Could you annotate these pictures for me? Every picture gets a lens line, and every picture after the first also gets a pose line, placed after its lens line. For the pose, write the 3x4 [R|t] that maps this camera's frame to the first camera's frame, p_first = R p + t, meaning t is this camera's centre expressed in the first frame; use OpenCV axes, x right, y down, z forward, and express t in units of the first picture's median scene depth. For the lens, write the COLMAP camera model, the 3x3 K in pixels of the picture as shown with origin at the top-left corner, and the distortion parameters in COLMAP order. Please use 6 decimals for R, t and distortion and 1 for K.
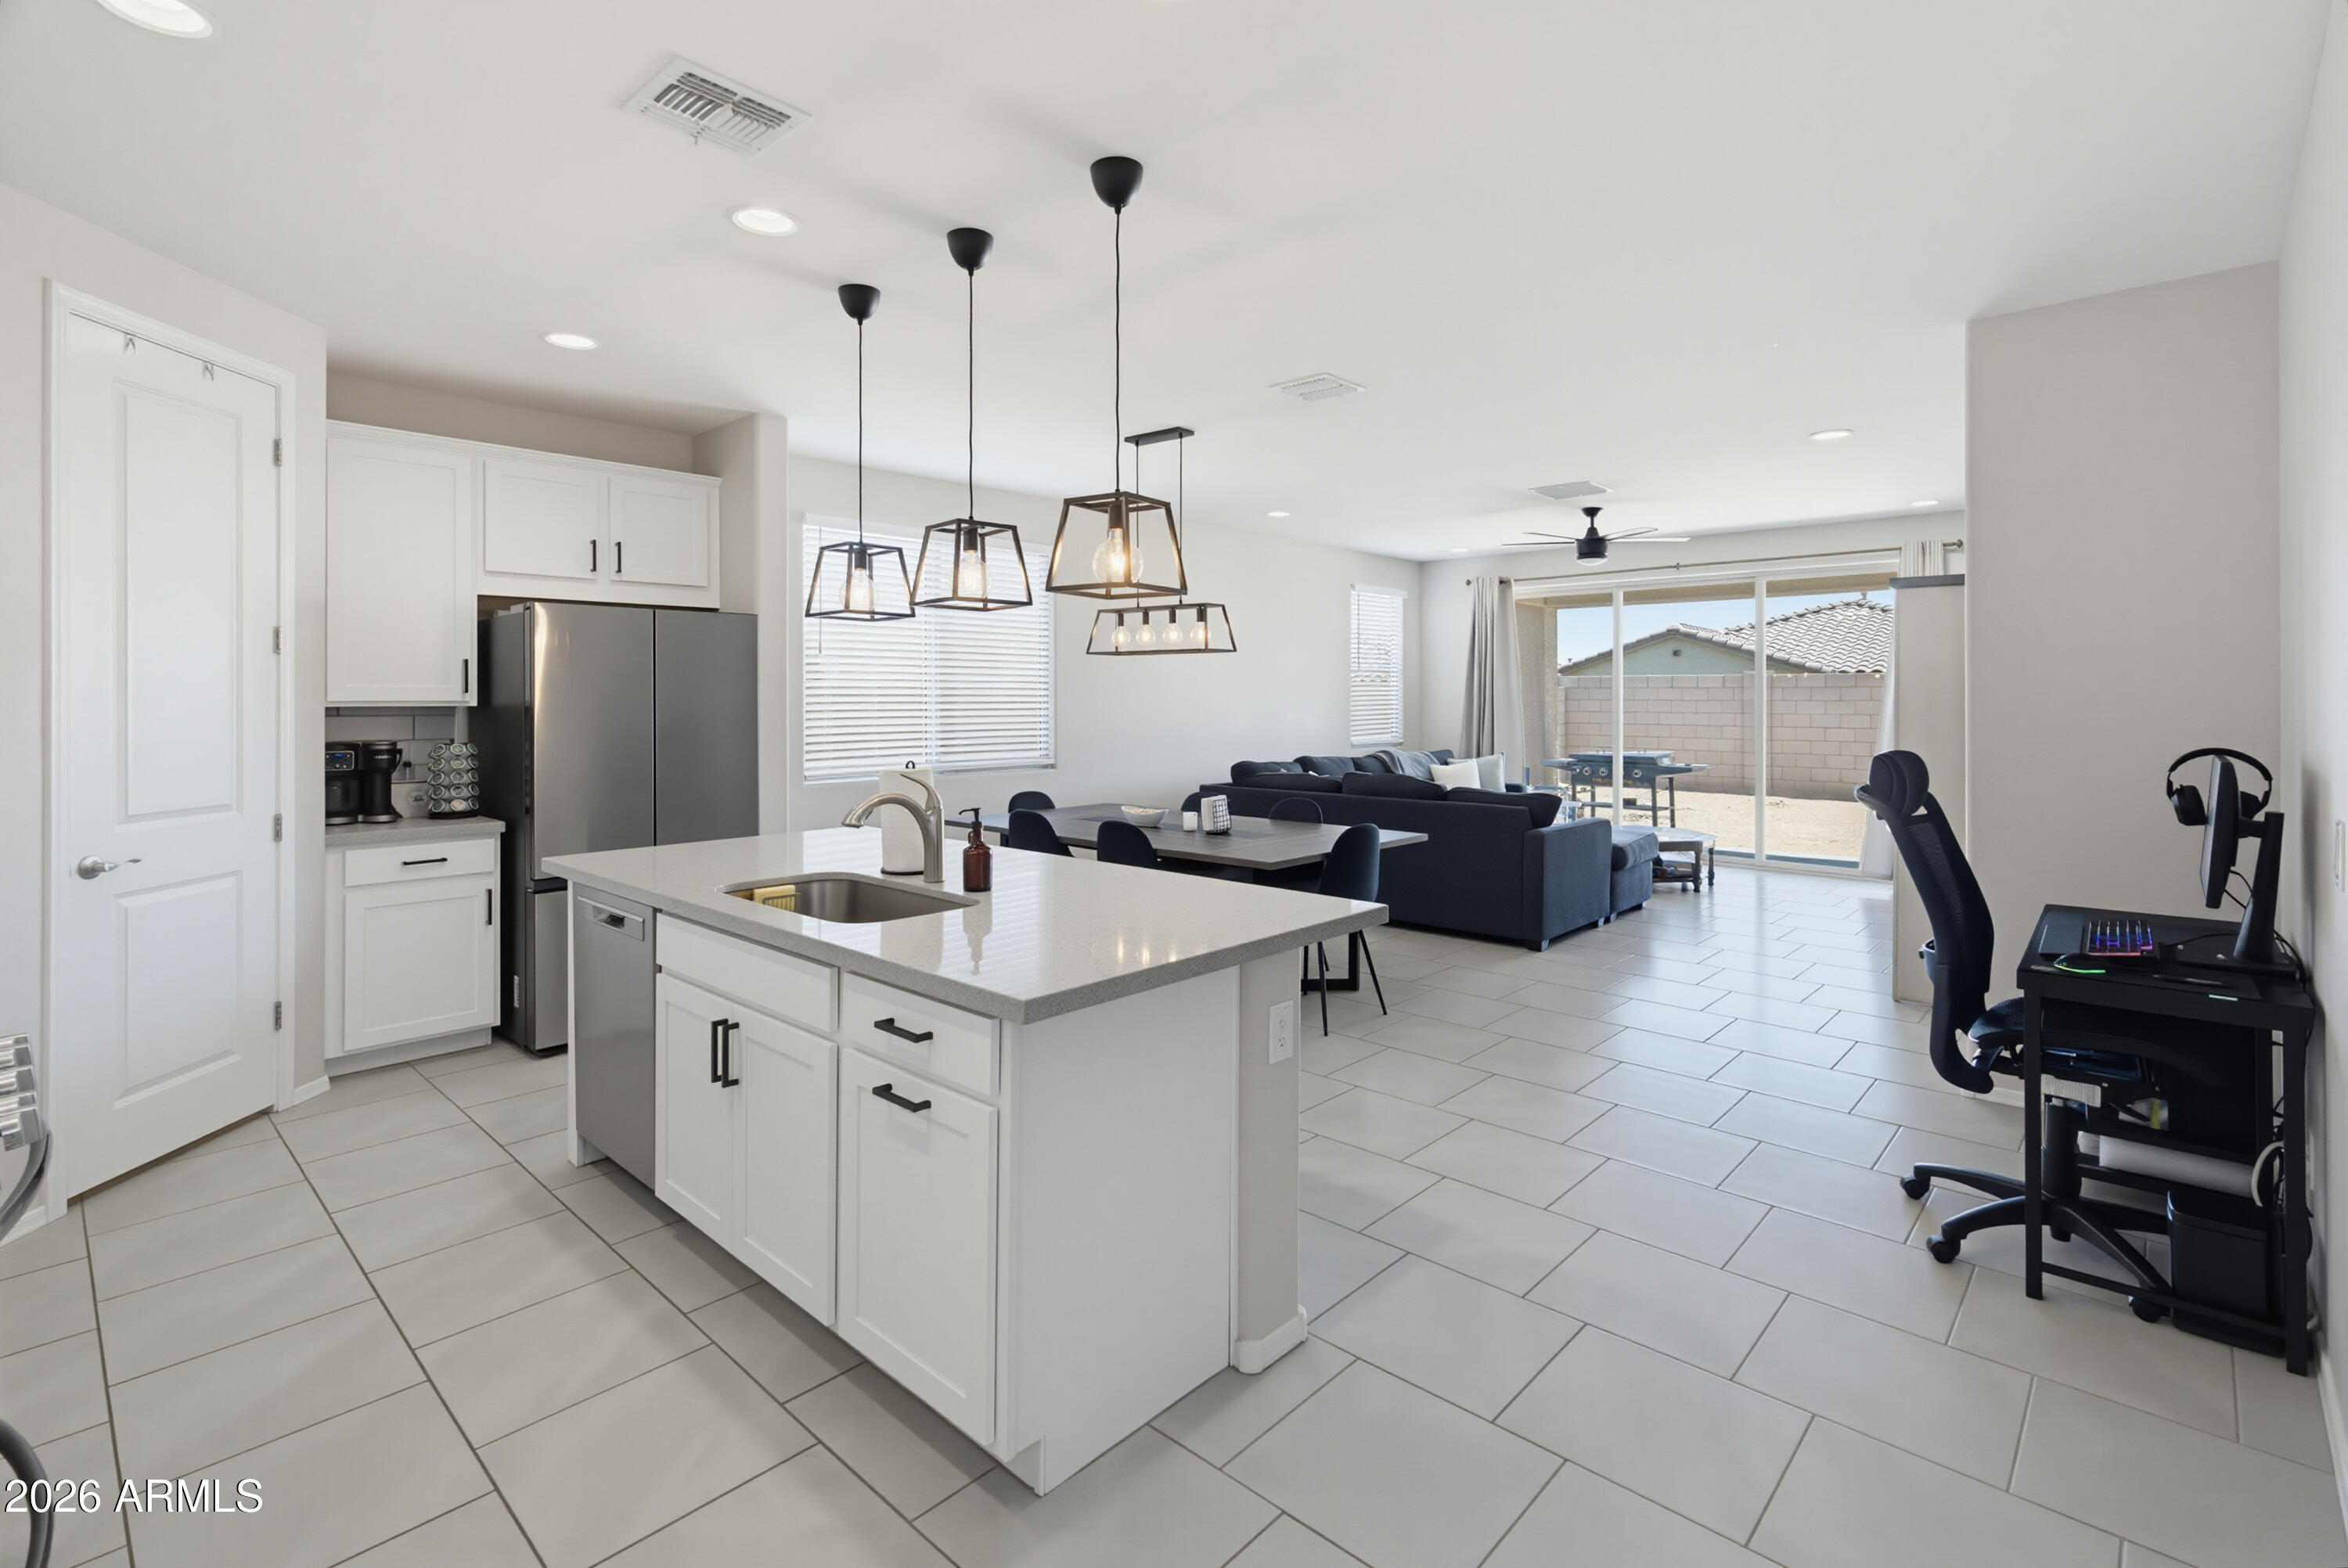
lens RADIAL K [[1099.4, 0, 1168.2], [0, 1099.4, 698.1], [0, 0, 1]] dist [0.002627, -0.000027]
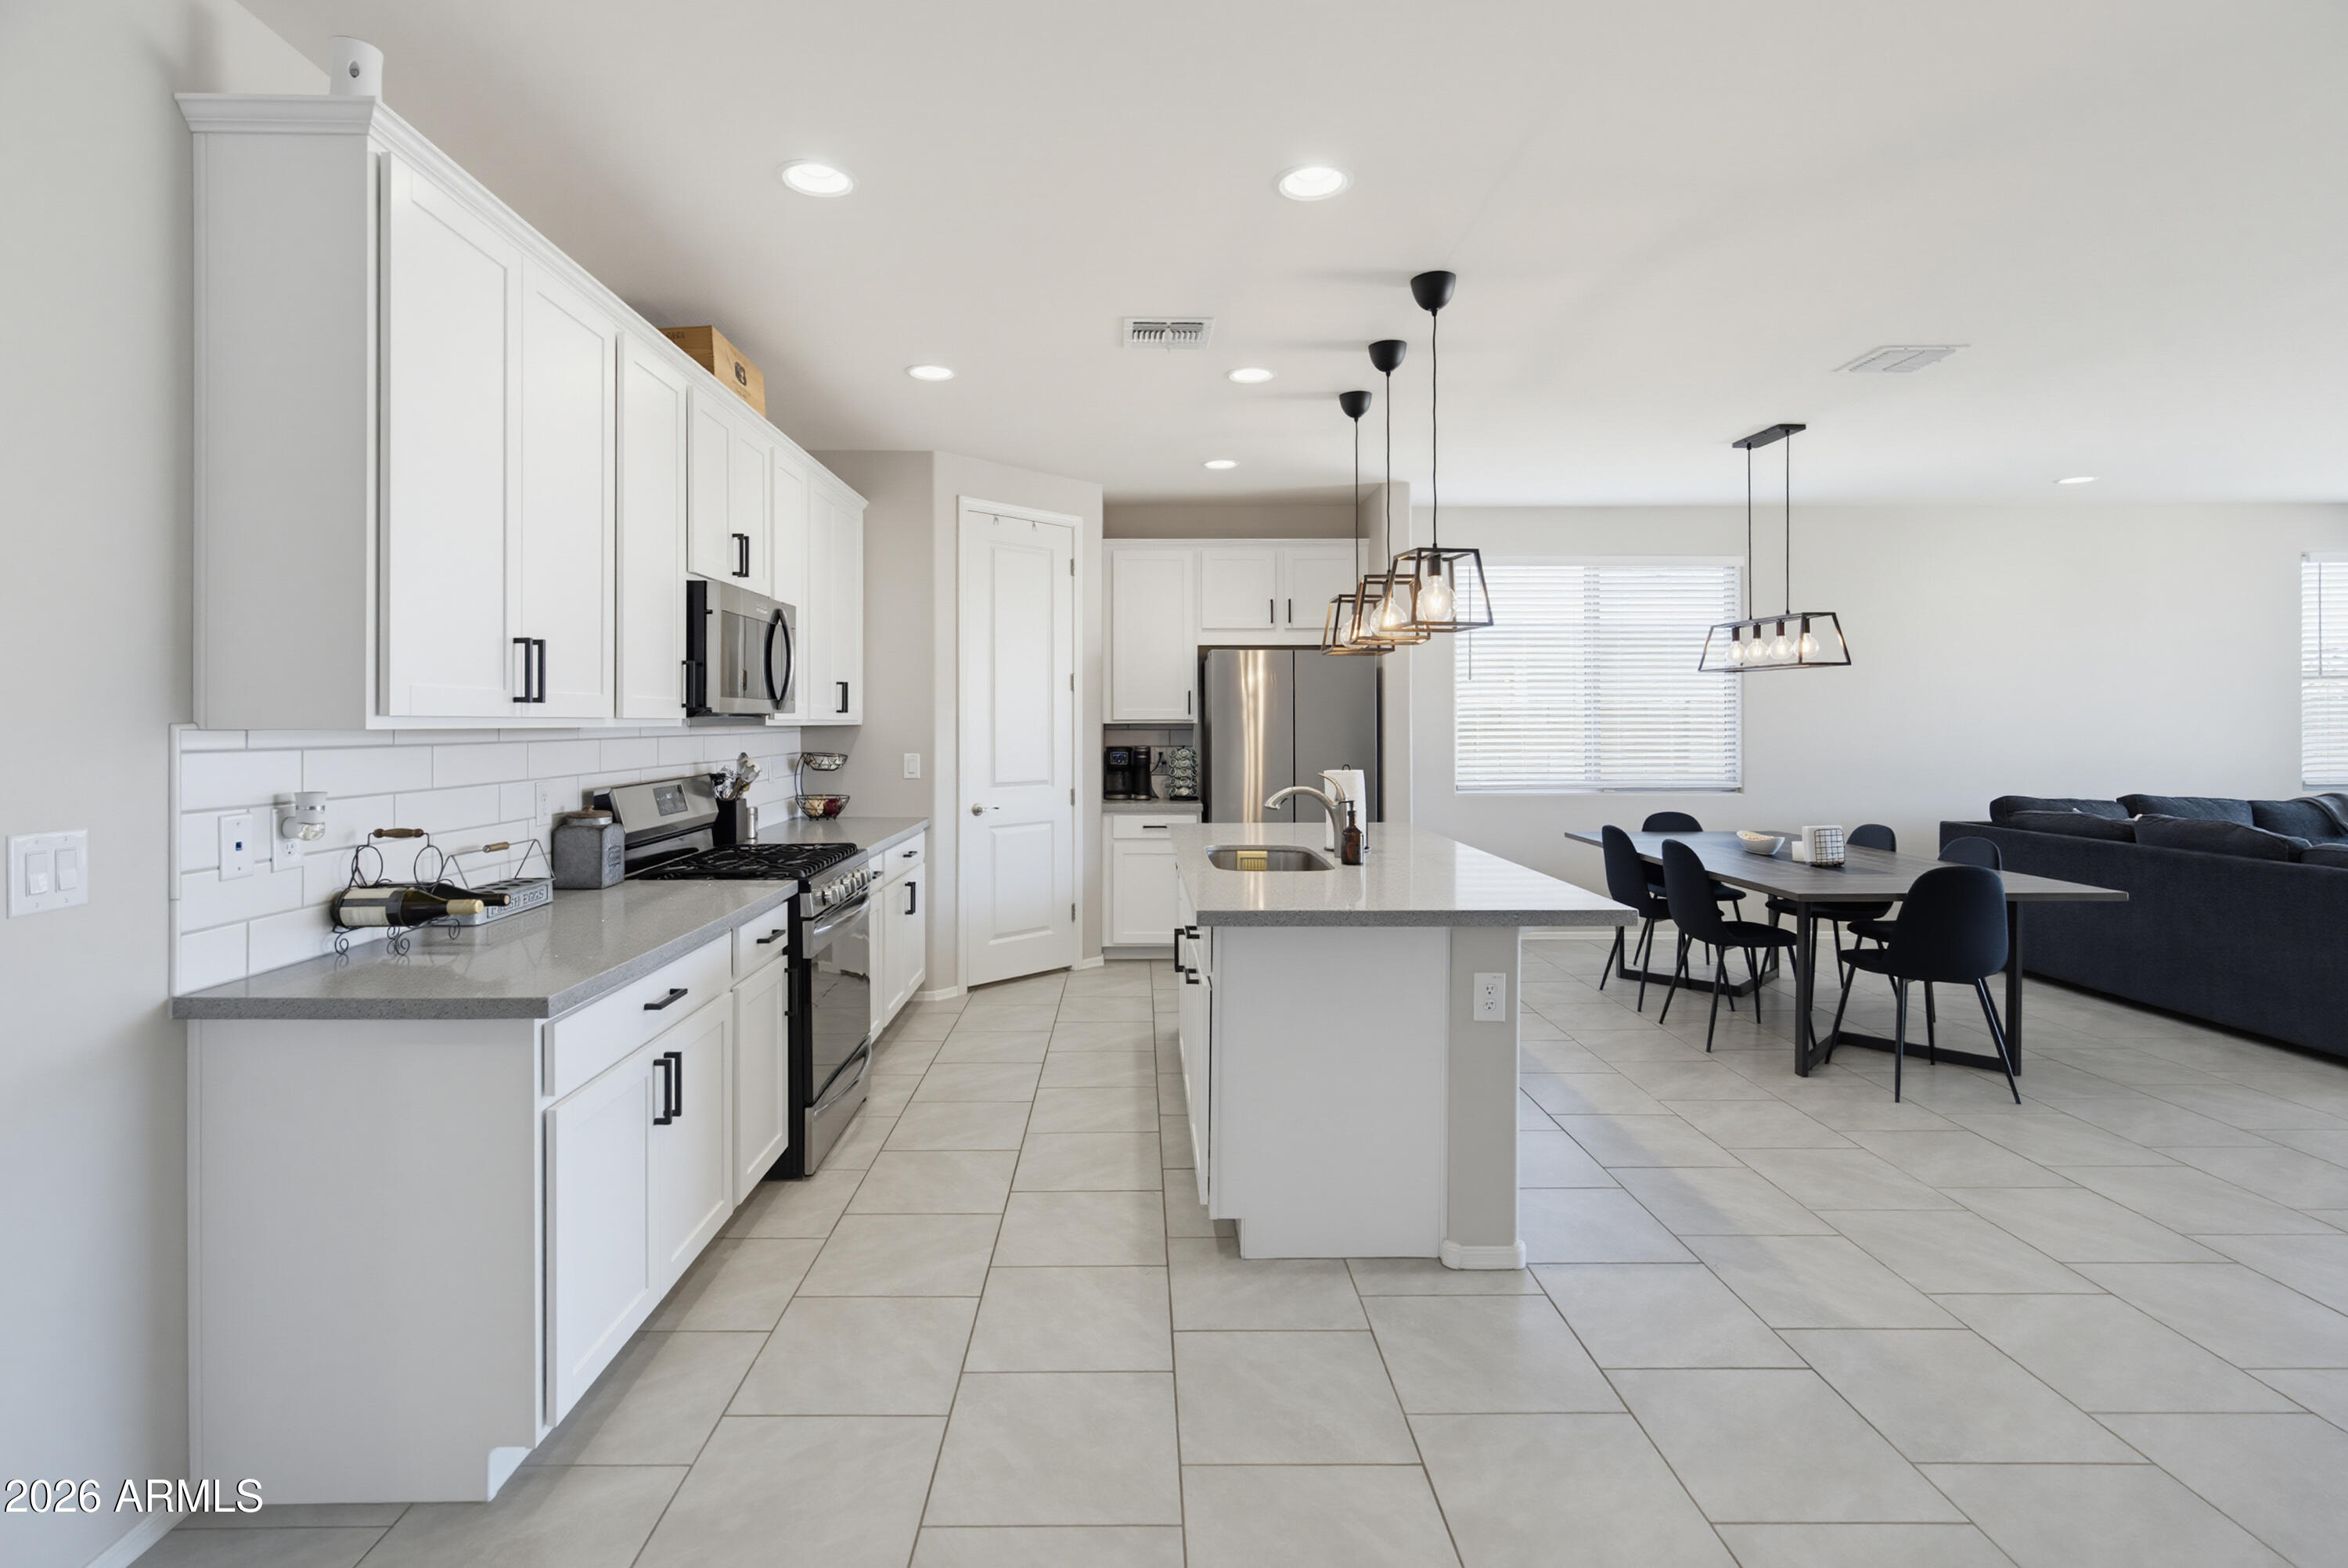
lens RADIAL K [[1099.4, 0, 1139.4], [0, 1099.4, 725.6], [0, 0, 1]] dist [0.002627, -0.000027]
pose [[0.685521, 0.001887, -0.728051, 0.217926], [0.000378, 0.999996, 0.002948, 0.003334], [0.728053, -0.002297, 0.685517, -0.023310]]
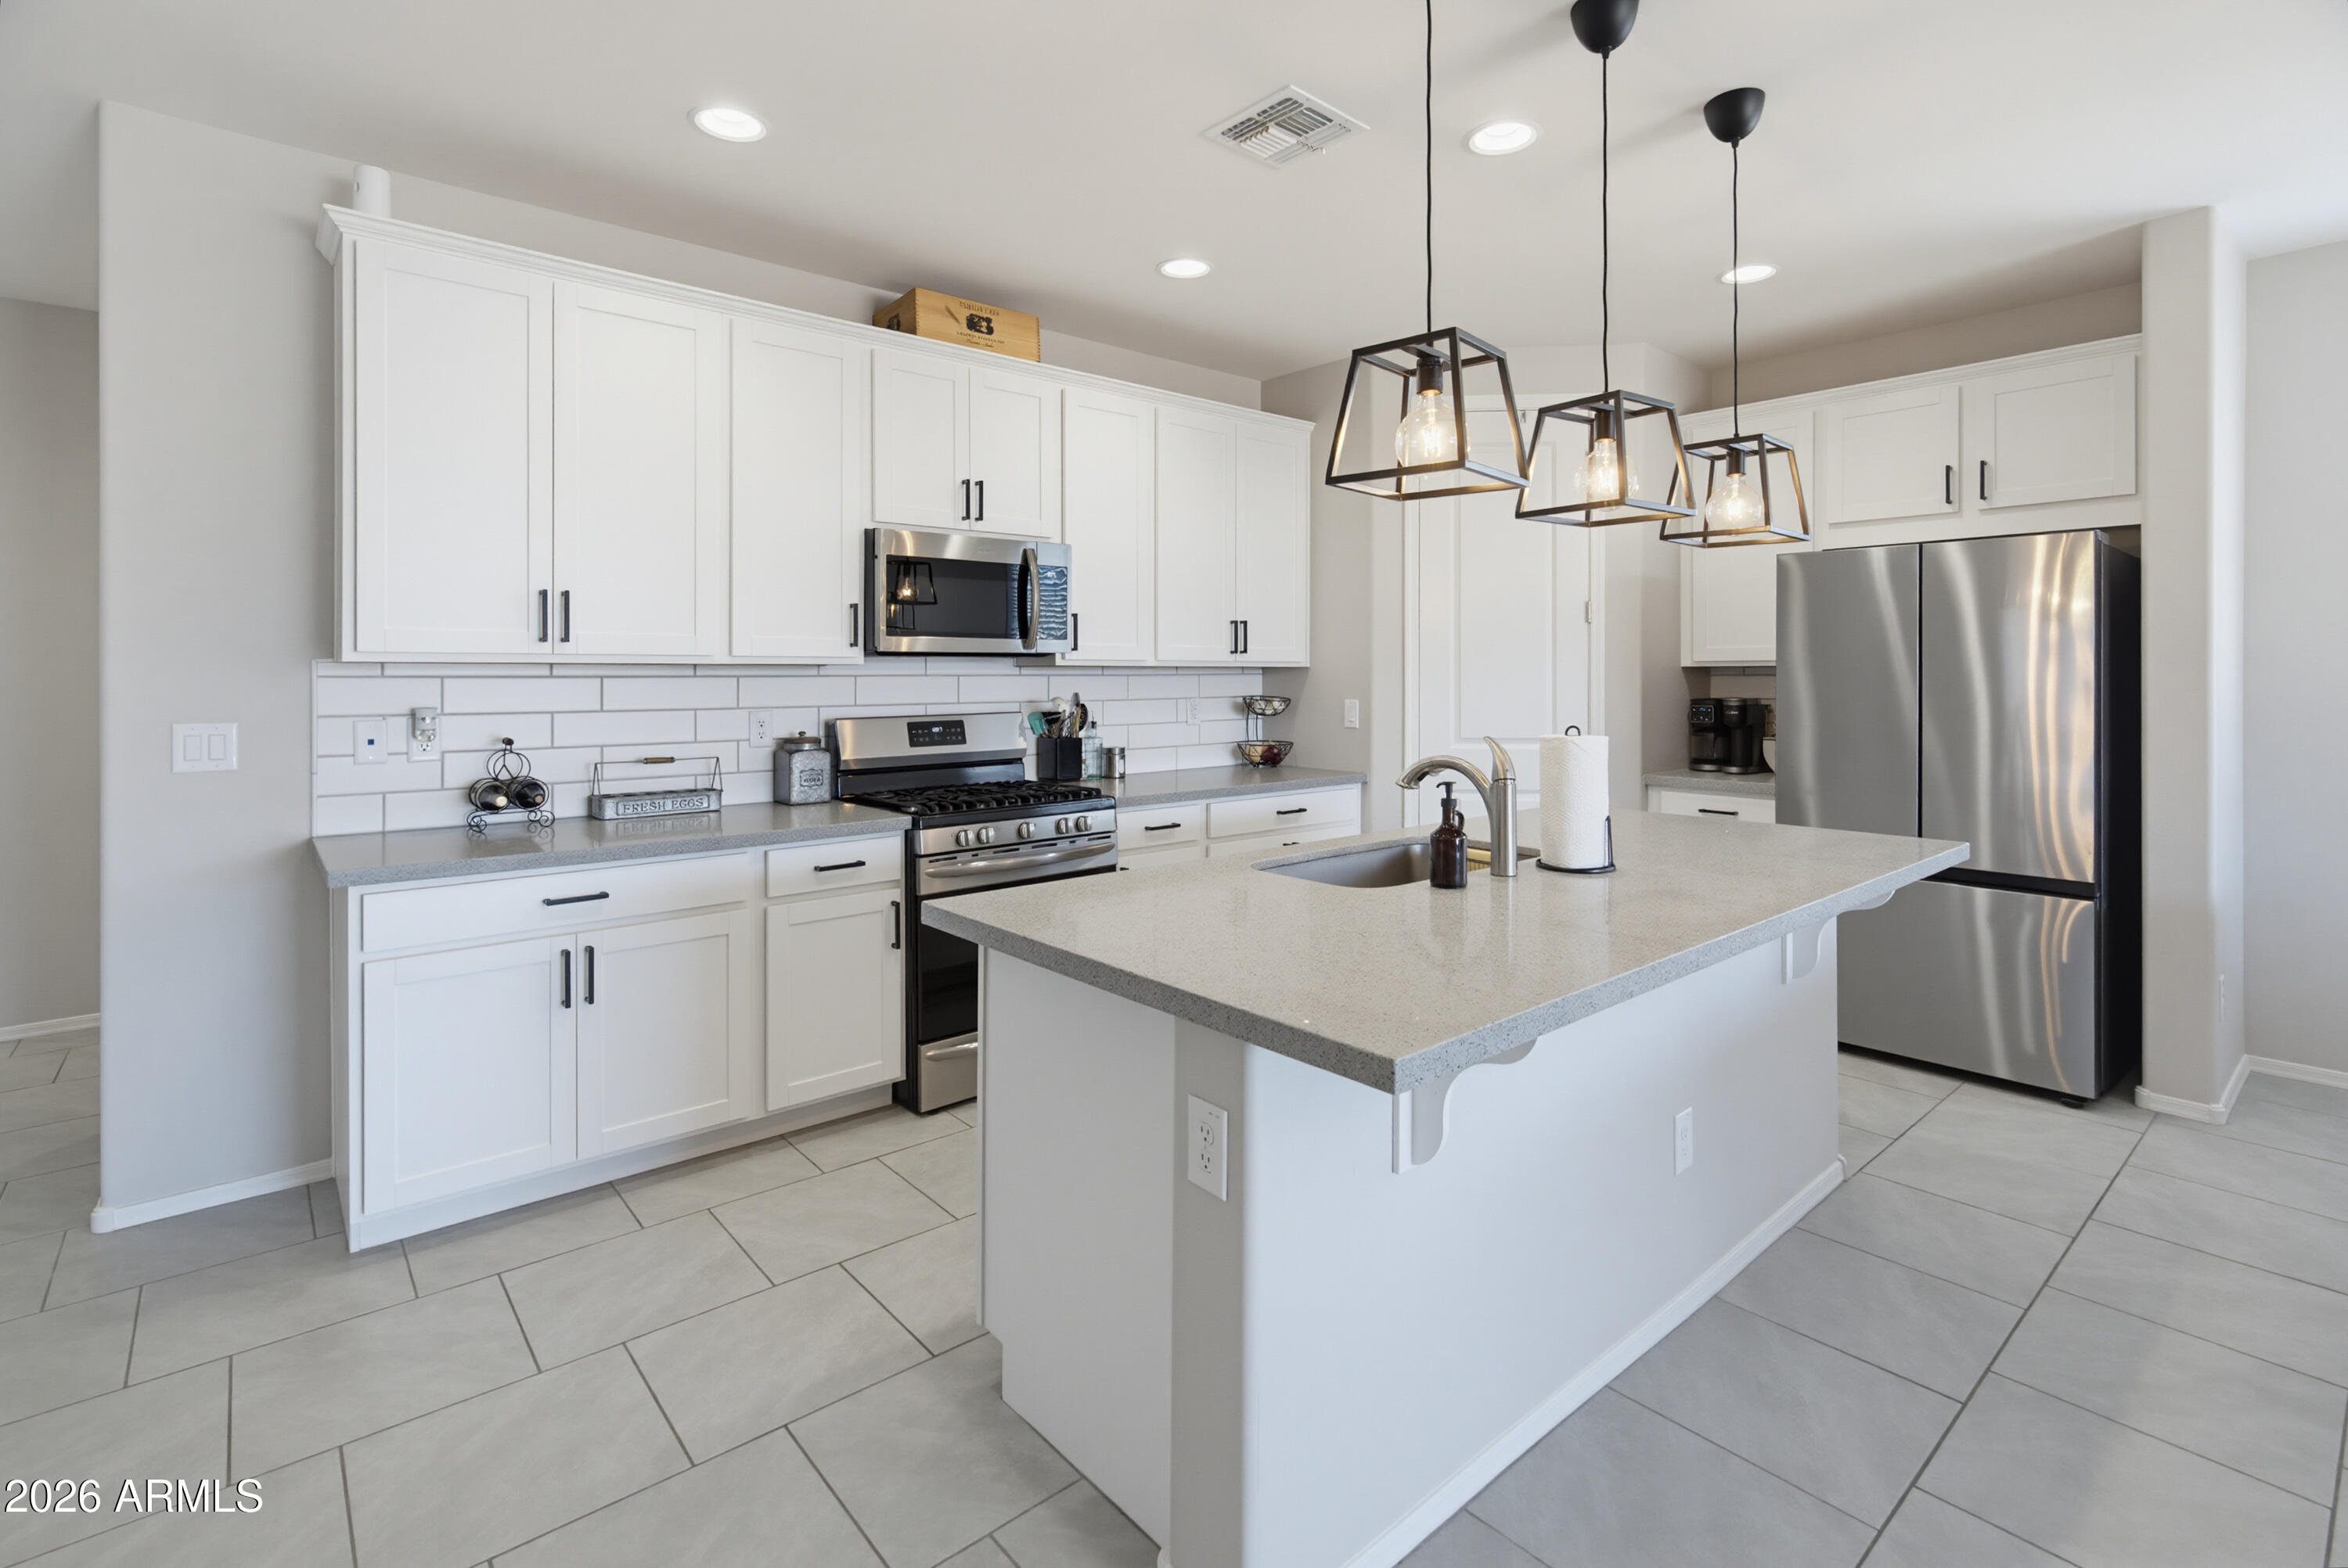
lens RADIAL K [[1099.4, 0, 1176.1], [0, 1099.4, 674.9], [0, 0, 1]] dist [0.002627, -0.000027]
pose [[-0.132218, -0.011438, -0.991155, 0.226971], [0.010042, 0.999867, -0.012878, 0.017018], [0.991170, -0.011656, -0.132086, 0.336859]]
